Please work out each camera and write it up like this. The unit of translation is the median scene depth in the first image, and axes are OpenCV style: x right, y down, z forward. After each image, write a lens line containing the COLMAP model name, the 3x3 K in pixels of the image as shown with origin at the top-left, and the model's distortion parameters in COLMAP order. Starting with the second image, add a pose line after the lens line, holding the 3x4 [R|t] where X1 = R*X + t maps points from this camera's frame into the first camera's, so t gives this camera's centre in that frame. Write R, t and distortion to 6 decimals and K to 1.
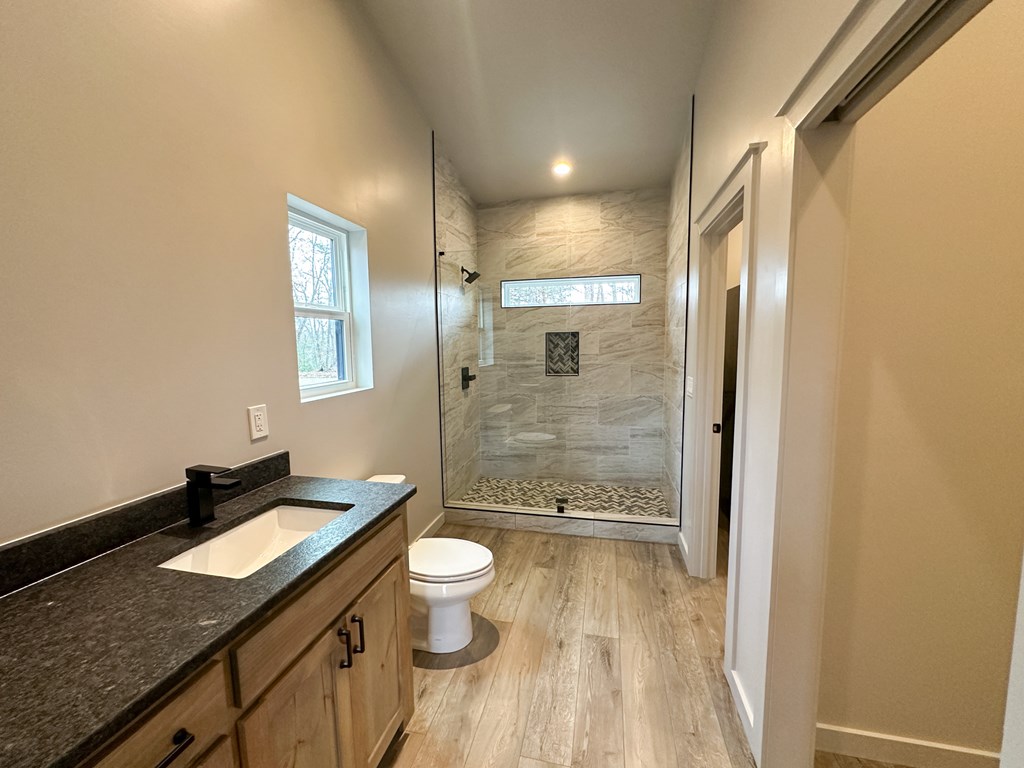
lens RADIAL K [[407.7, 0, 511.0], [0, 407.7, 383.2], [0, 0, 1]] dist [-0.001937, 0.000469]
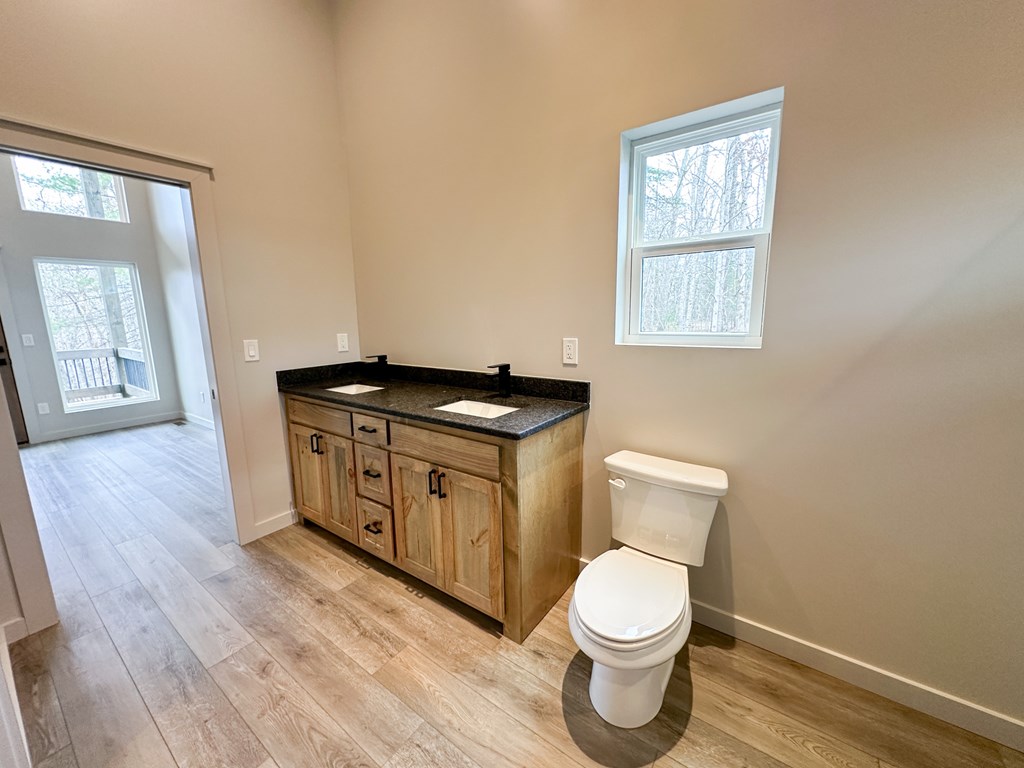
lens RADIAL K [[407.7, 0, 511.0], [0, 407.7, 383.2], [0, 0, 1]] dist [-0.001937, 0.000469]
pose [[-0.389853, 0.179113, -0.903290, 0.618549], [-0.068453, 0.972552, 0.222391, -0.078718], [0.918329, 0.148533, -0.366892, 1.314658]]
